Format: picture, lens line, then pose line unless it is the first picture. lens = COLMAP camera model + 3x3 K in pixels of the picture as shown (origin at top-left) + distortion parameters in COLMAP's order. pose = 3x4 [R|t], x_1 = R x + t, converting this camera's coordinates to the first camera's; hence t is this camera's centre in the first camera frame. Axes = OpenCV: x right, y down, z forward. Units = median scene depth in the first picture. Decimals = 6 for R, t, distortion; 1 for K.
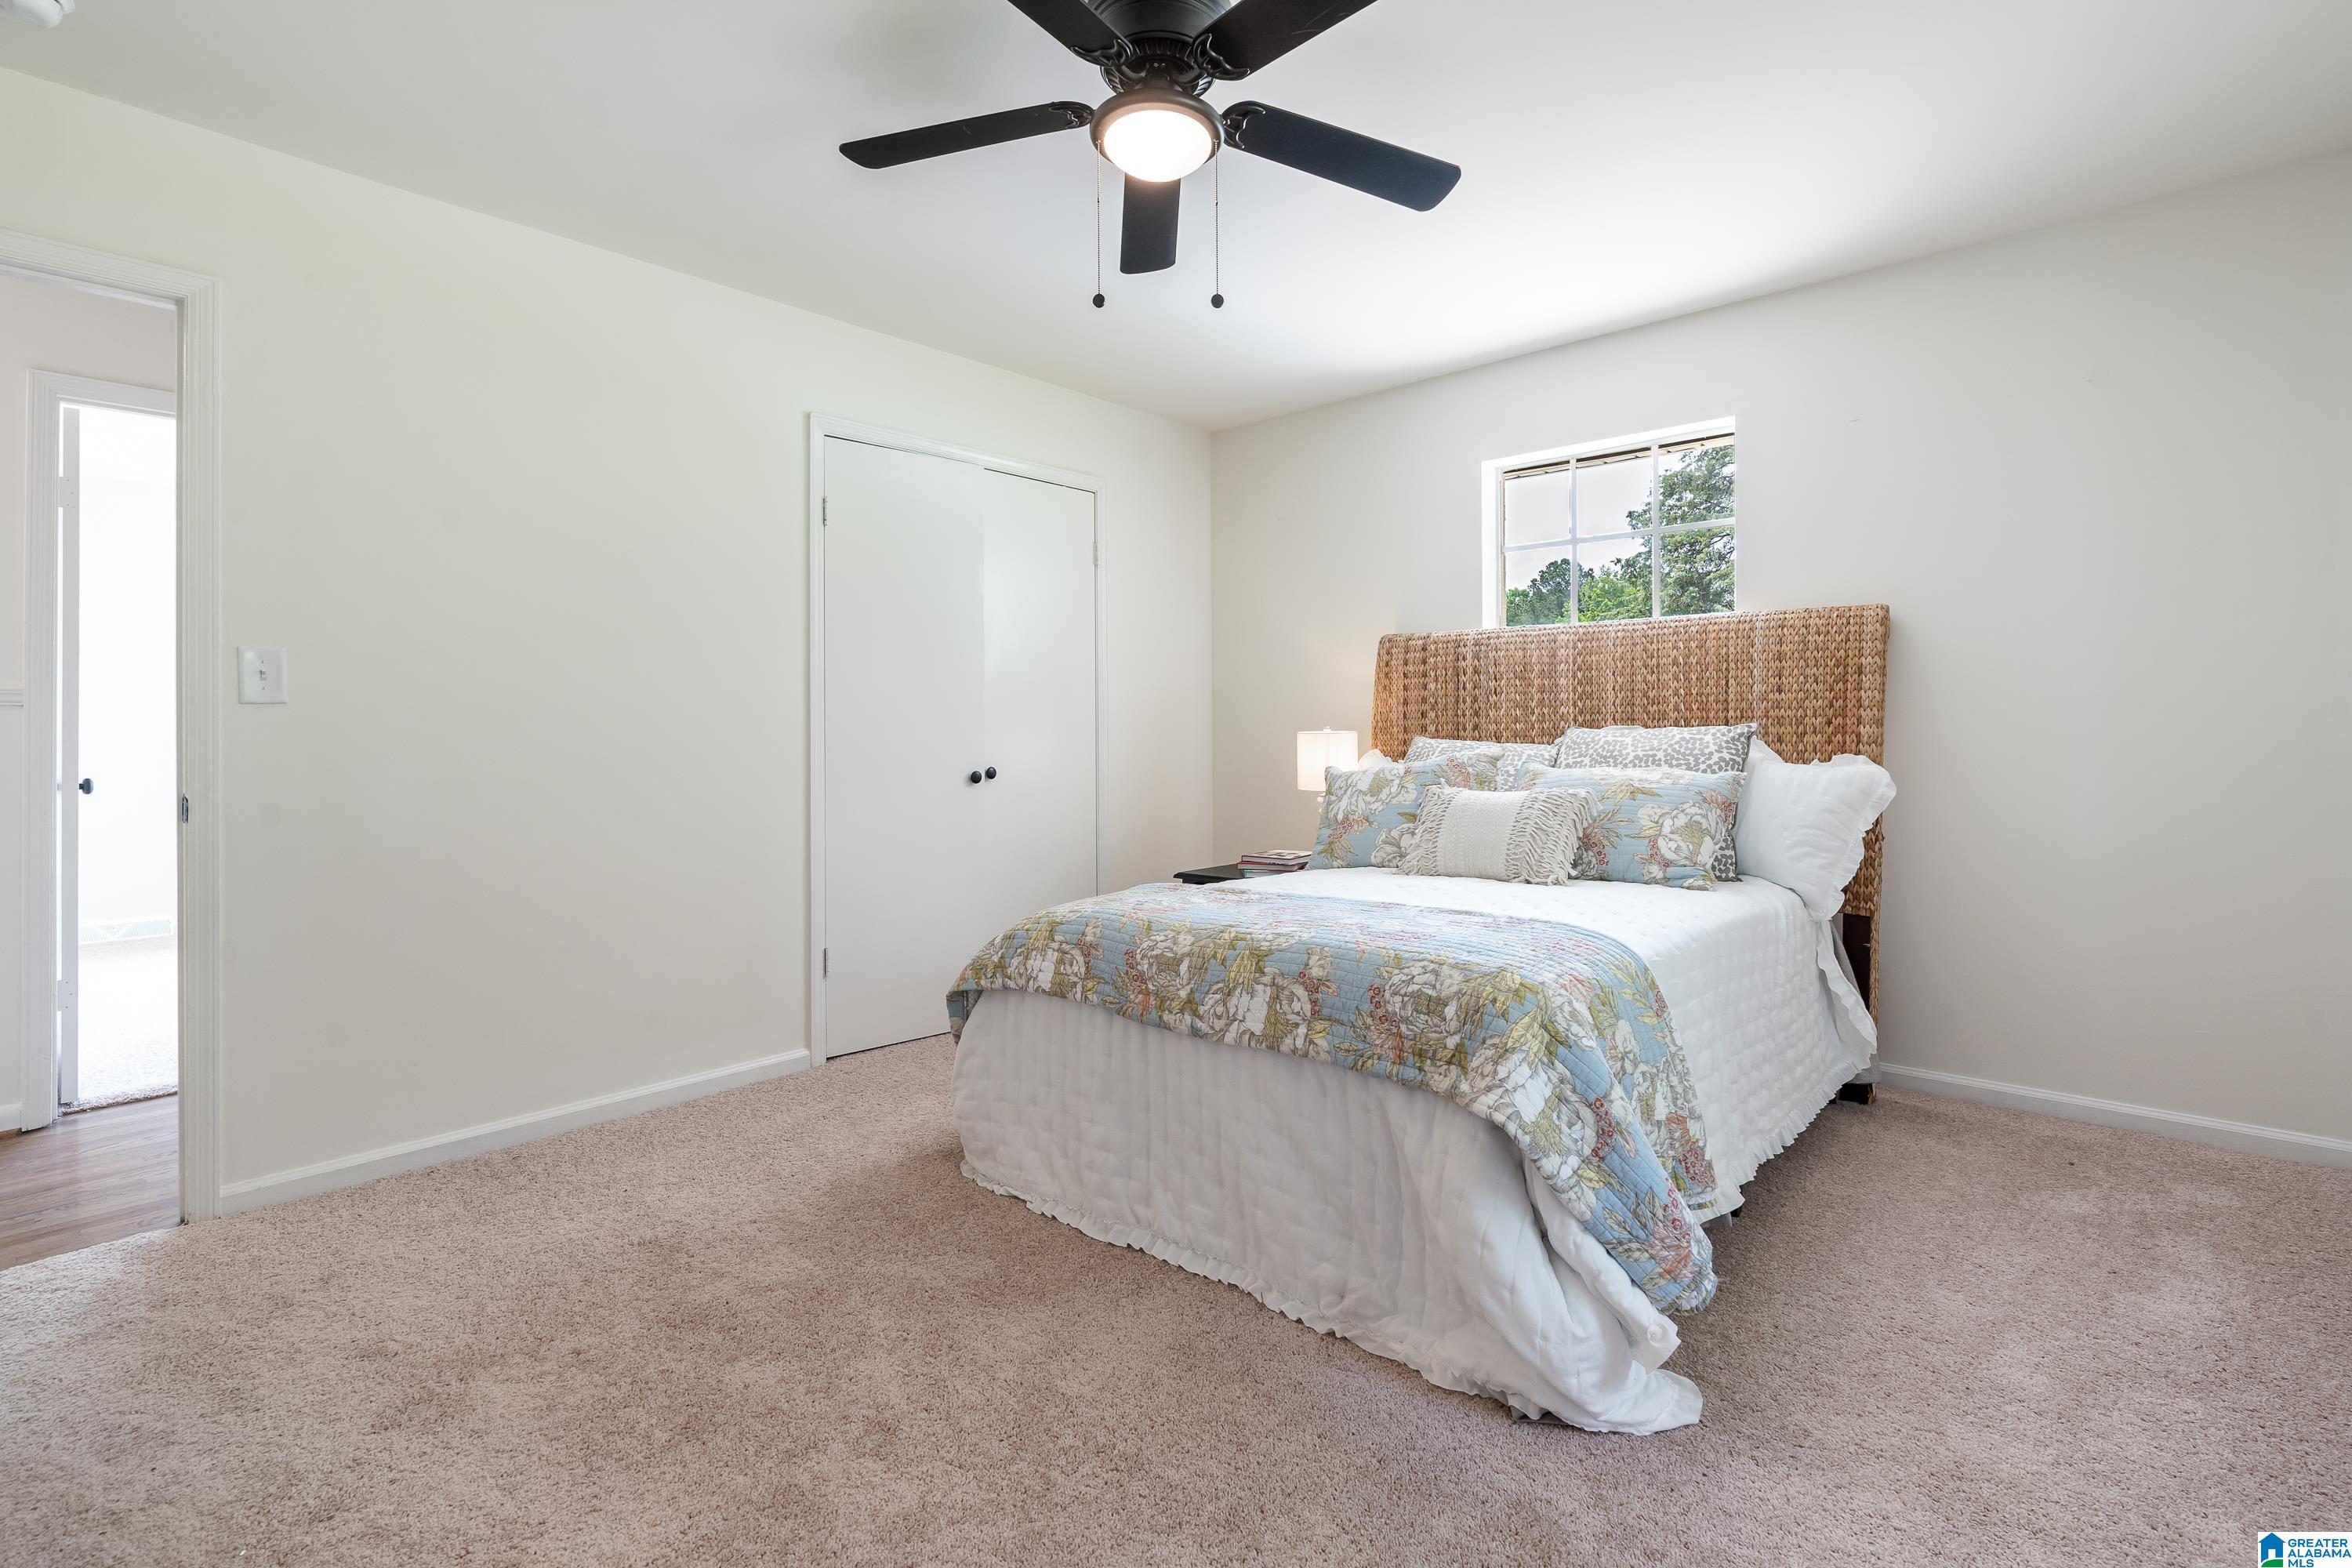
lens RADIAL K [[1093.9, 0, 1175.5], [0, 1093.9, 735.8], [0, 0, 1]] dist [-0.002283, -0.000108]
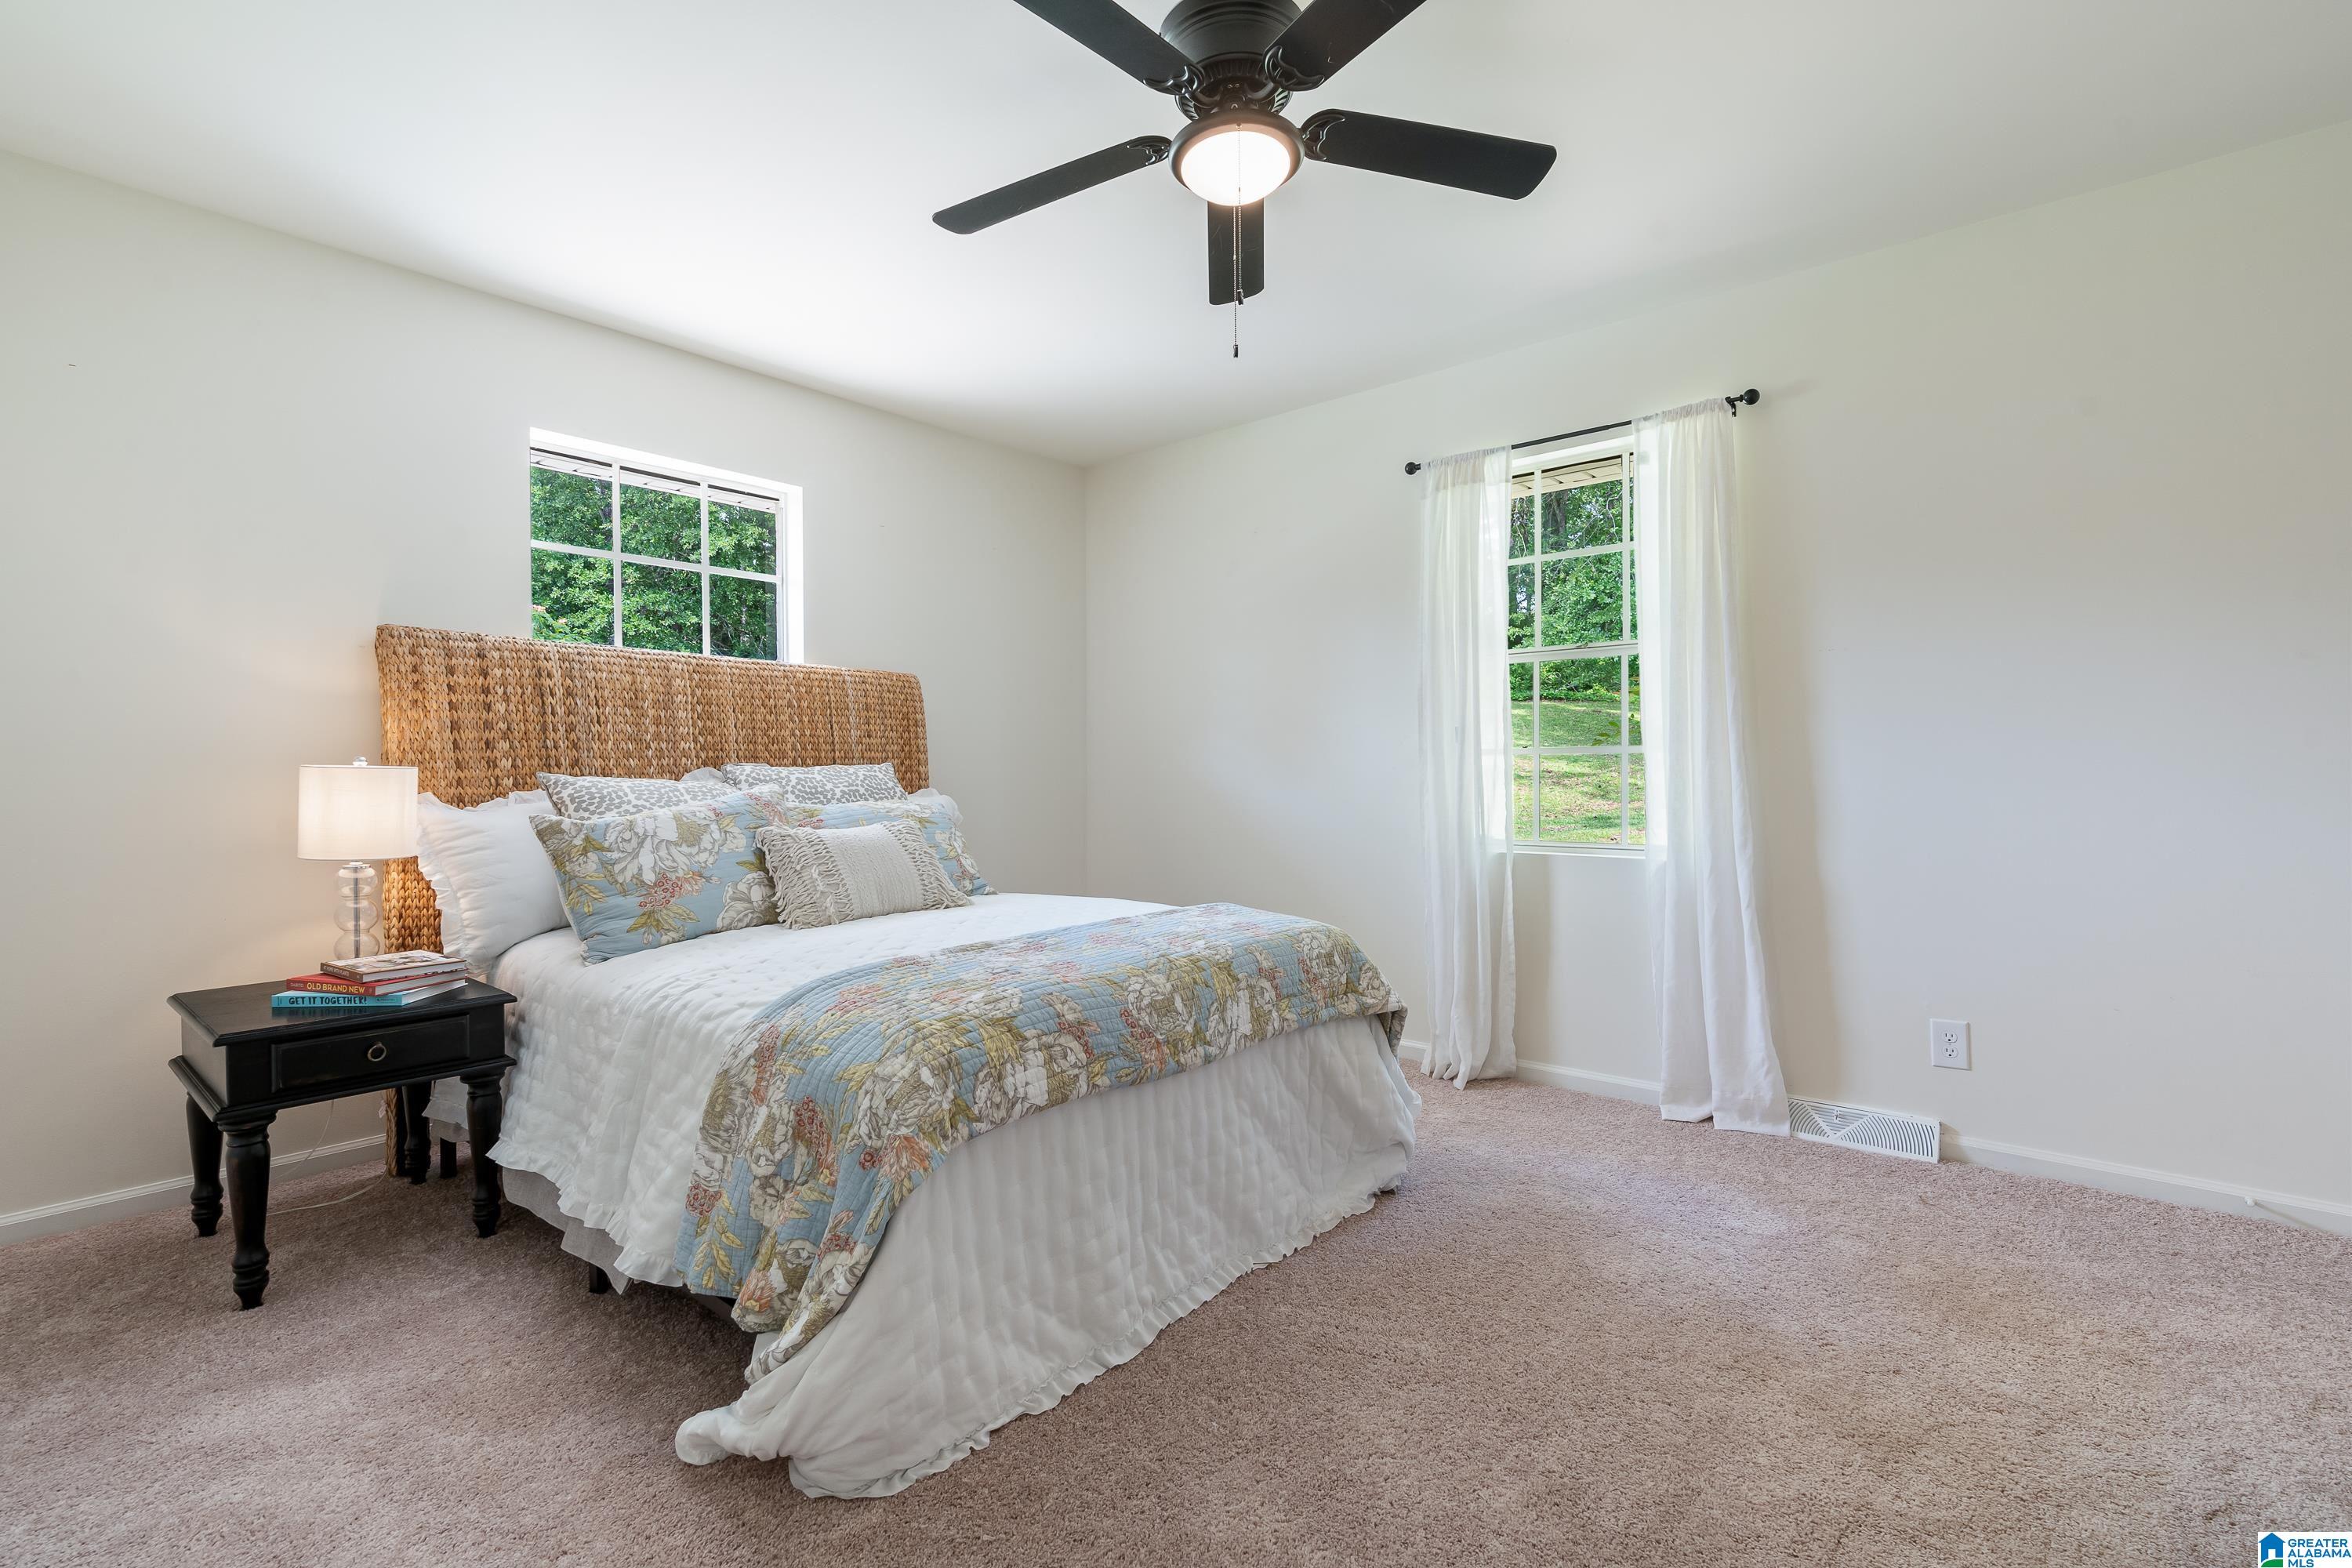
lens RADIAL K [[1069.3, 0, 1176.0], [0, 1069.3, 784.0], [0, 0, 1]] dist [0.000383, 0.000015]
pose [[-0.028456, -0.003393, 0.999589, -0.598318], [0.006231, 0.999974, 0.003572, 0.008938], [-0.999576, 0.006330, -0.028434, 0.656447]]
